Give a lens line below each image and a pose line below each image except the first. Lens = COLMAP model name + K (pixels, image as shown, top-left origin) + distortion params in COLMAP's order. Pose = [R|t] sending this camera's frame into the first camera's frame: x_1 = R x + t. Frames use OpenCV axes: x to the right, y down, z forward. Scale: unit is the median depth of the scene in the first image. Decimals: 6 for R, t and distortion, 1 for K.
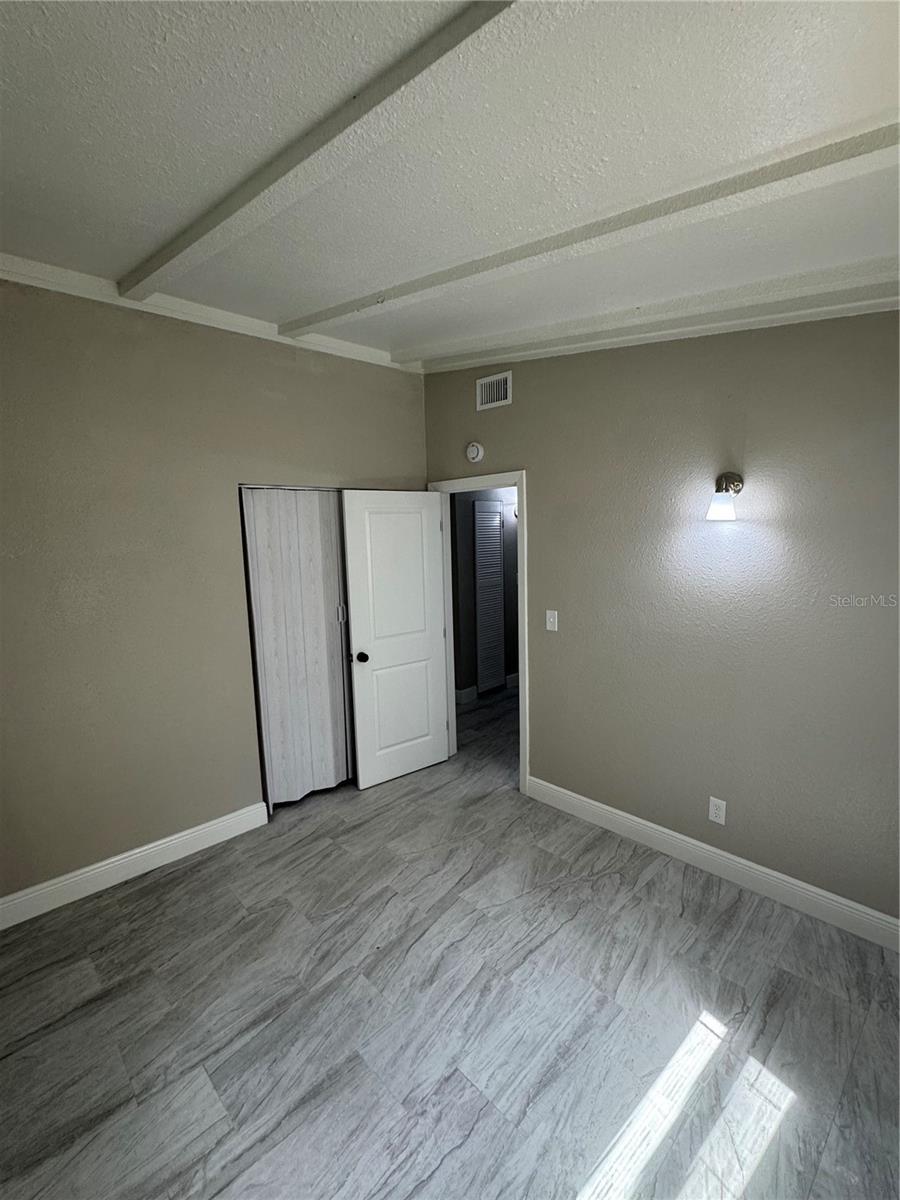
lens RADIAL K [[539.8, 0, 447.0], [0, 539.8, 600.1], [0, 0, 1]] dist [-0.006104, 0.000709]
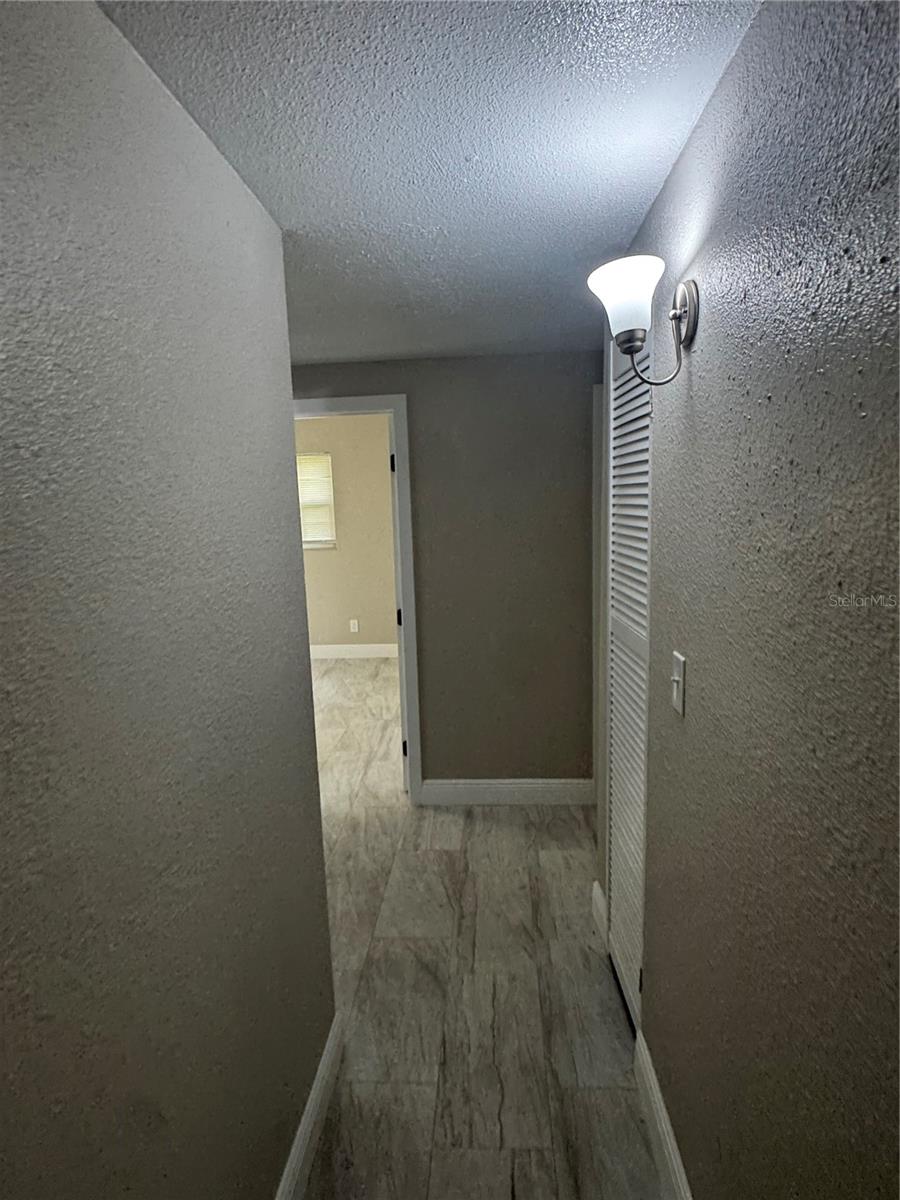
lens RADIAL K [[656.3, 0, 448.1], [0, 656.3, 601.3], [0, 0, 1]] dist [-0.000816, -0.000359]
pose [[-0.734763, 0.160831, -0.658981, 0.920876], [-0.034252, 0.961449, 0.272841, -0.363790], [0.677458, 0.223045, -0.700929, 2.937934]]
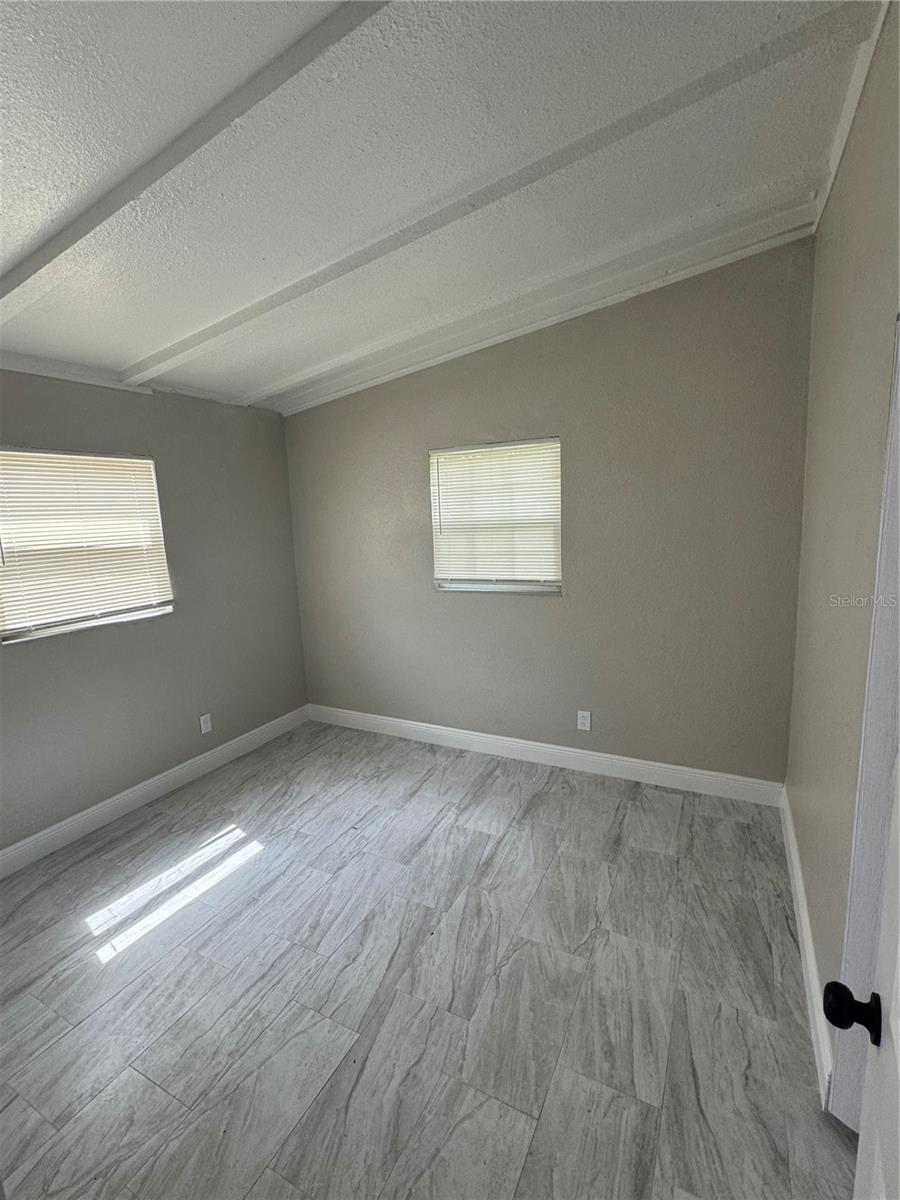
lens RADIAL K [[539.8, 0, 447.0], [0, 539.8, 600.1], [0, 0, 1]] dist [-0.006104, 0.000709]
pose [[-0.943576, 0.114272, -0.310815, 0.074784], [0.023358, 0.959205, 0.281745, -0.181171], [0.330331, 0.258588, -0.907752, 1.732126]]
